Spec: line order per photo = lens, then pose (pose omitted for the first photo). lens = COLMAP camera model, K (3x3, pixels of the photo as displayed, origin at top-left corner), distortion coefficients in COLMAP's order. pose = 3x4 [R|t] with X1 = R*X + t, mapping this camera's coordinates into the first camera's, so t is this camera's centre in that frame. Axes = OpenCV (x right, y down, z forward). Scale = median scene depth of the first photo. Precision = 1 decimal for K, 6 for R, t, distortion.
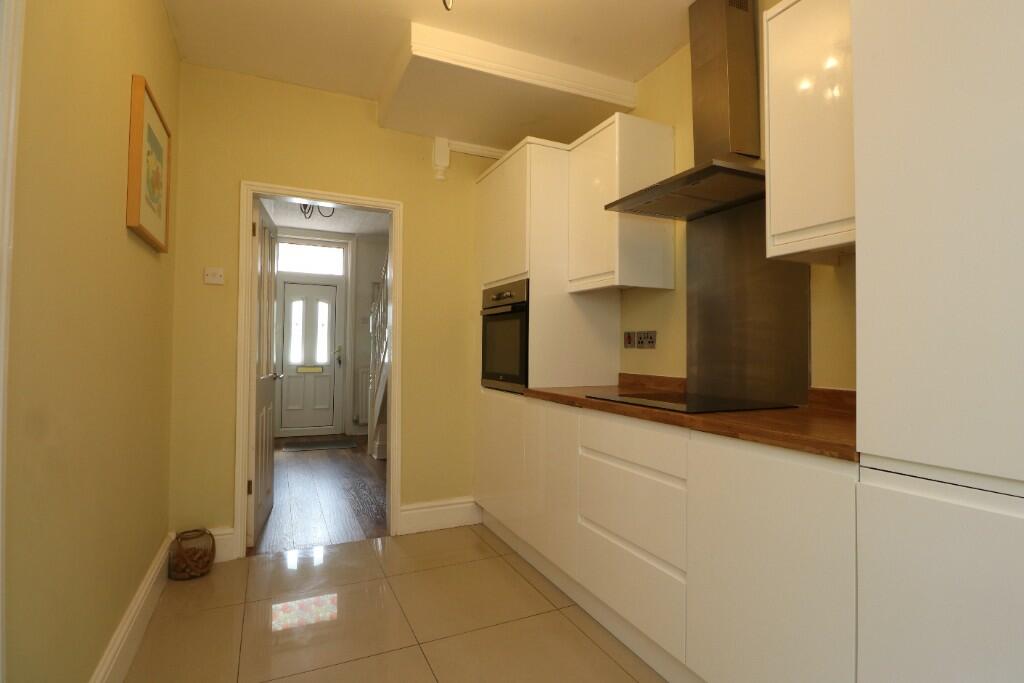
lens RADIAL K [[483.2, 0, 529.9], [0, 483.2, 338.8], [0, 0, 1]] dist [-0.002861, -0.009577]
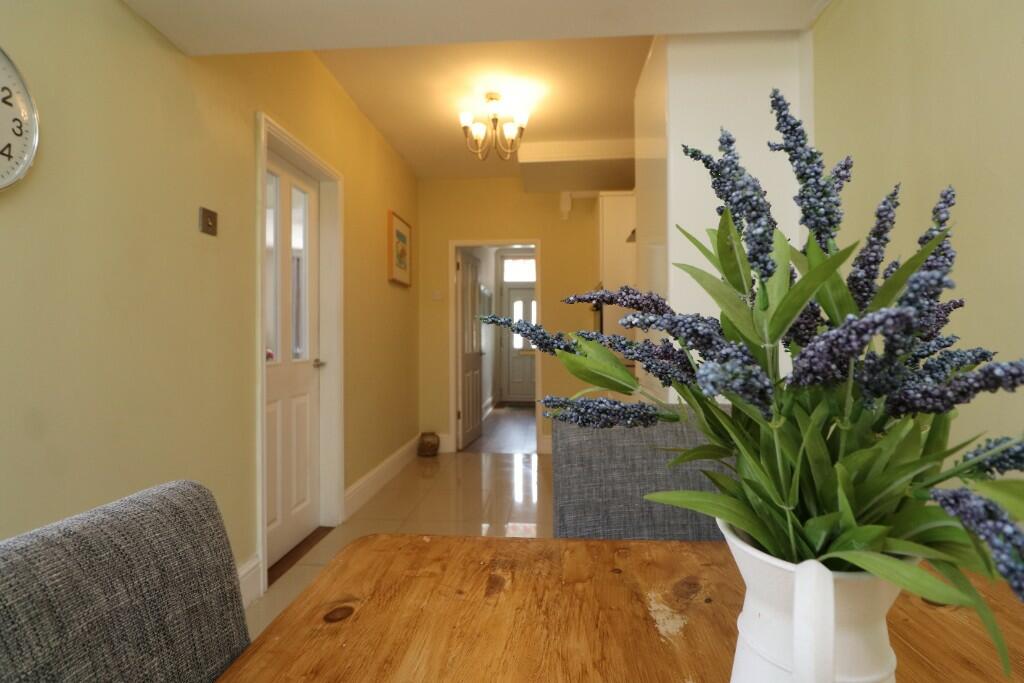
lens RADIAL K [[483.2, 0, 529.9], [0, 483.2, 338.8], [0, 0, 1]] dist [-0.002861, -0.009577]
pose [[0.870741, -0.001009, -0.491740, 0.489013], [0.010901, 0.999792, 0.017251, 0.005434], [0.491621, -0.020381, 0.870571, -0.375119]]
